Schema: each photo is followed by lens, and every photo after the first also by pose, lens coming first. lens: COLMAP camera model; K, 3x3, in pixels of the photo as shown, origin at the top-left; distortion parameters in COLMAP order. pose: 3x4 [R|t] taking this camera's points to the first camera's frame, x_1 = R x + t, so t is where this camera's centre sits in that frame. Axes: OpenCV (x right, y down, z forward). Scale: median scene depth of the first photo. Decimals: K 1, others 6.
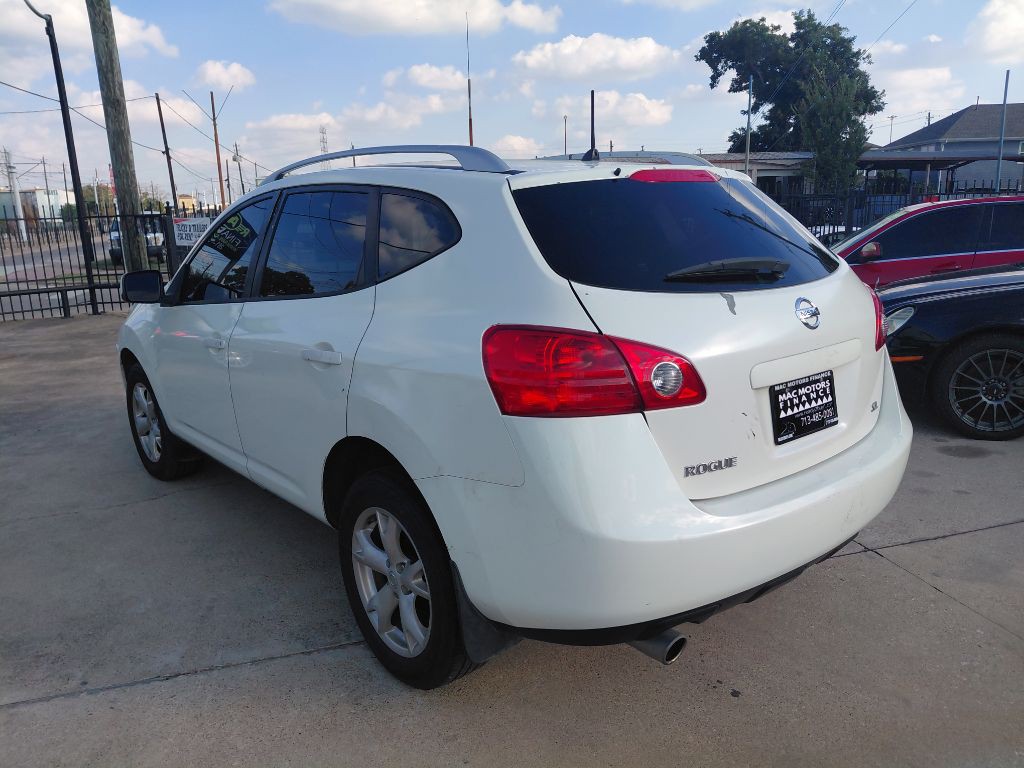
lens RADIAL K [[784.1, 0, 505.8], [0, 784.1, 392.6], [0, 0, 1]] dist [0.011389, -0.010808]
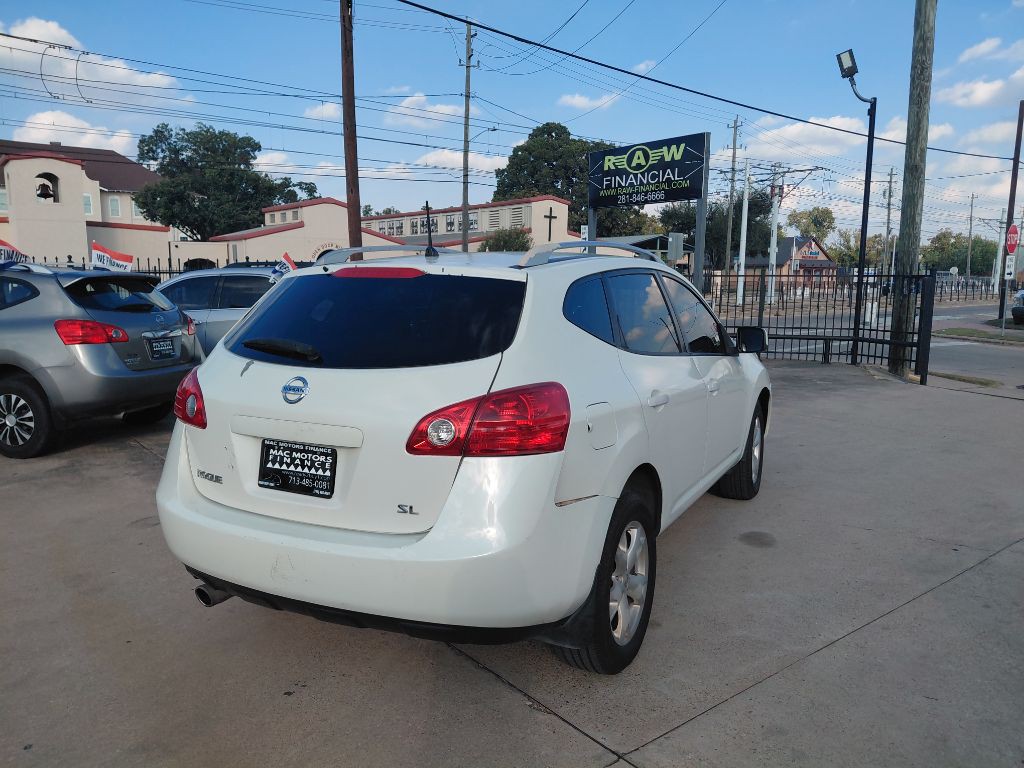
lens RADIAL K [[784.1, 0, 510.5], [0, 784.1, 374.2], [0, 0, 1]] dist [0.011389, -0.010808]
pose [[0.403909, 0.149714, -0.902465, 1.504464], [-0.226785, 0.972109, 0.059767, -0.255694], [0.886243, 0.180525, 0.426597, 0.728507]]
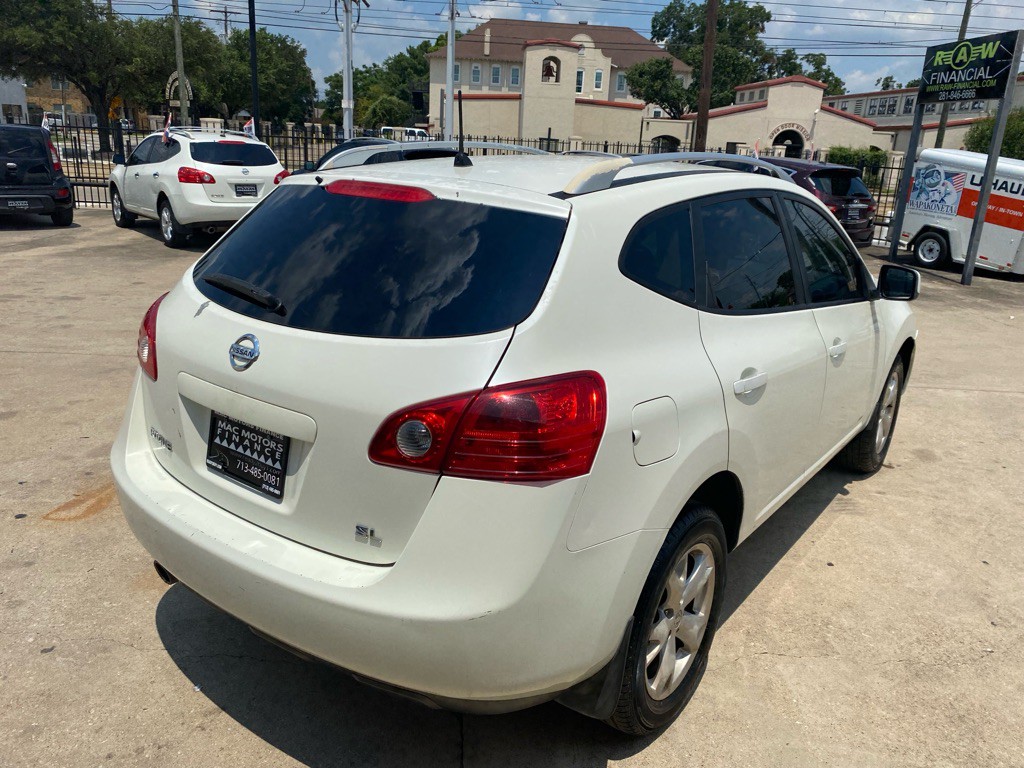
lens RADIAL K [[784.1, 0, 516.5], [0, 784.1, 376.6], [0, 0, 1]] dist [0.011389, -0.010808]
pose [[0.244733, 0.317177, -0.916245, 1.222426], [-0.279655, 0.927912, 0.246519, -0.363010], [0.928385, 0.195901, 0.315791, 0.952551]]
